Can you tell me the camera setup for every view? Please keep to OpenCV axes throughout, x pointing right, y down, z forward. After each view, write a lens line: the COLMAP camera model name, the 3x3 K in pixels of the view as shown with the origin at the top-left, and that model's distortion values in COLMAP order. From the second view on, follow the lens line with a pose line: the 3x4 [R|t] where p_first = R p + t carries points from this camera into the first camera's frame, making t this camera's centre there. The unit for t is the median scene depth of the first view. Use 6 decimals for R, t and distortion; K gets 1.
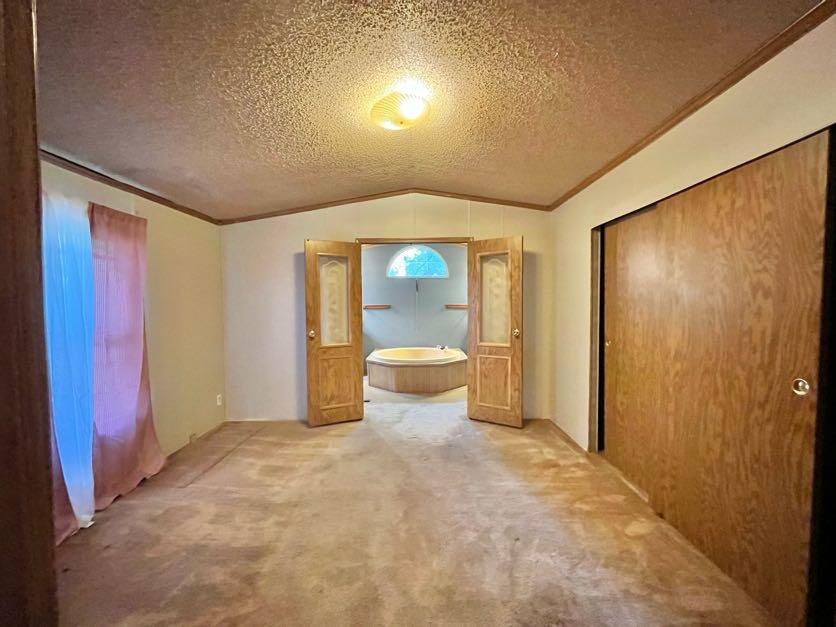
lens RADIAL K [[338.8, 0, 415.2], [0, 338.8, 315.0], [0, 0, 1]] dist [-0.002112, 0.000141]
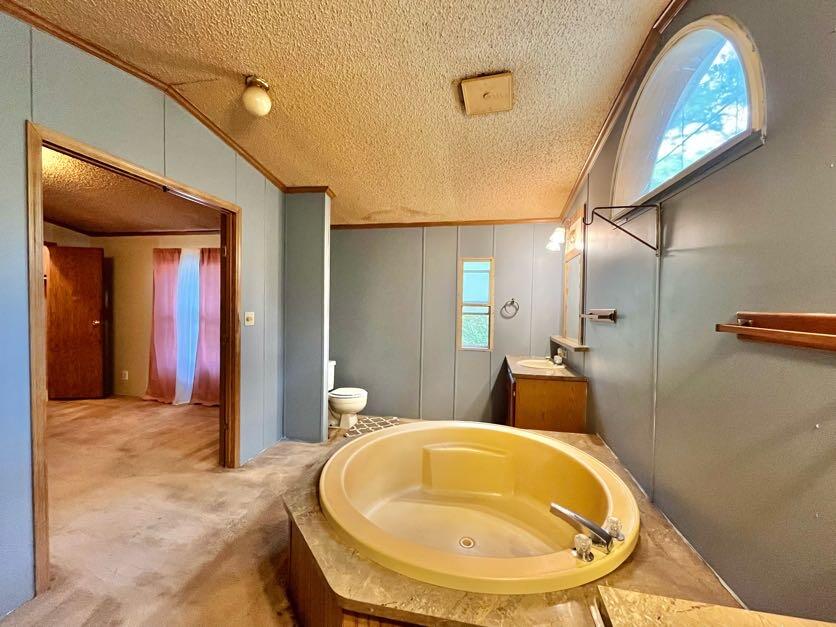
lens RADIAL K [[340.9, 0, 416.4], [0, 340.9, 315.1], [0, 0, 1]] dist [-0.001979, -0.000187]
pose [[-0.164077, 0.028908, -0.986024, 0.768525], [-0.047555, 0.998177, 0.037178, -0.076003], [0.985301, 0.052990, -0.162403, 2.490311]]
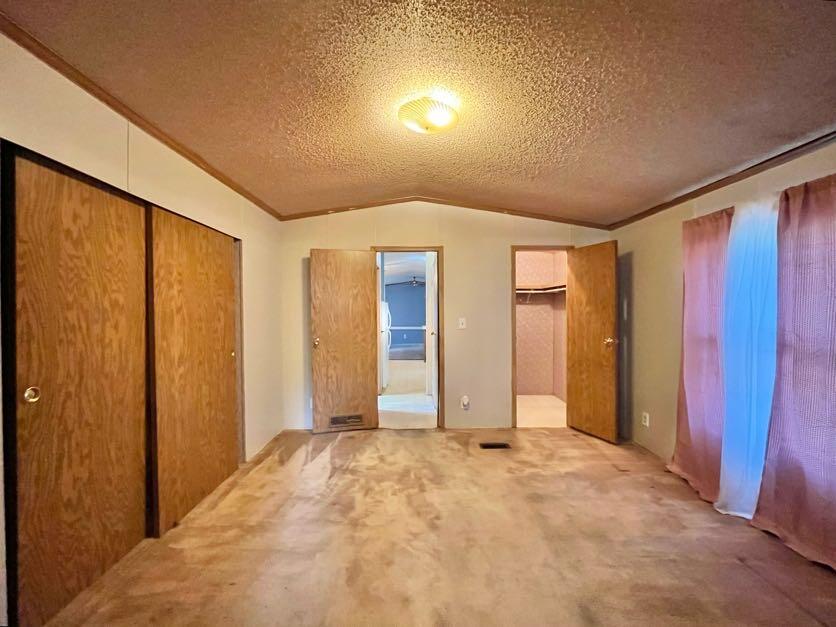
lens RADIAL K [[340.9, 0, 416.4], [0, 340.9, 315.1], [0, 0, 1]] dist [-0.001979, -0.000187]
pose [[-0.999758, 0.013787, -0.017124, 0.014081], [0.013048, 0.999009, 0.042545, -0.057794], [0.017694, 0.042312, -0.998948, 1.823307]]
